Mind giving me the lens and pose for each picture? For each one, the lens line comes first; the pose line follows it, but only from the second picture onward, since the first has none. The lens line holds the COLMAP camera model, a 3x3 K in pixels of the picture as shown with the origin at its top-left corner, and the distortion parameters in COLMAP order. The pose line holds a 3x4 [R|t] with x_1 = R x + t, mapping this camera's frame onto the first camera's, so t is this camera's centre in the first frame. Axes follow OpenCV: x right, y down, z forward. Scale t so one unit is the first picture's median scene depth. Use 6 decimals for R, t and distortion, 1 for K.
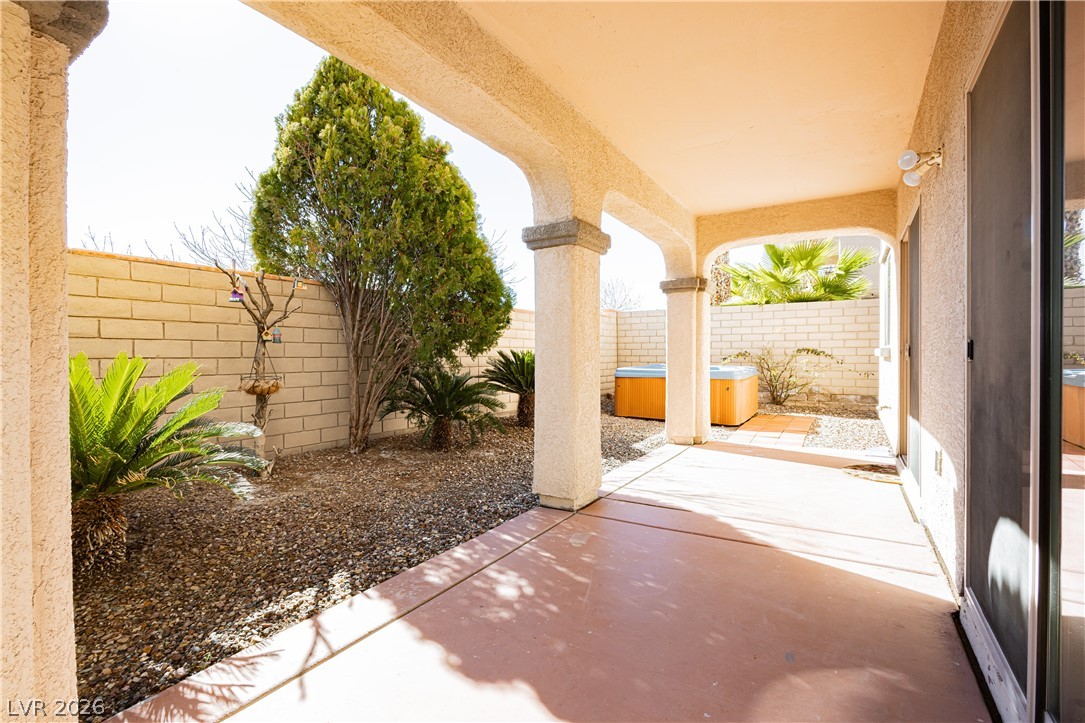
lens RADIAL K [[500.0, 0, 540.5], [0, 500.0, 359.4], [0, 0, 1]] dist [0.003080, 0.000271]
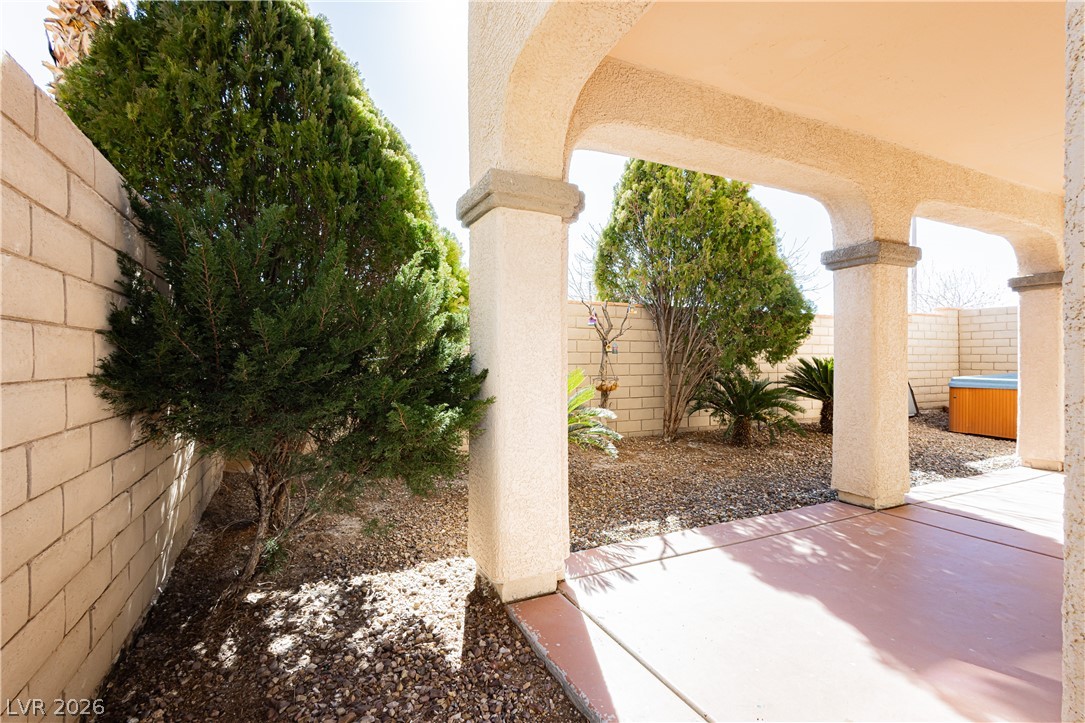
lens RADIAL K [[500.0, 0, 540.5], [0, 500.0, 359.4], [0, 0, 1]] dist [0.003080, 0.000271]
pose [[0.844420, 0.003211, -0.535672, 0.029905], [-0.006632, 0.999968, -0.004462, -0.009386], [0.535641, 0.007320, 0.844414, -0.254121]]
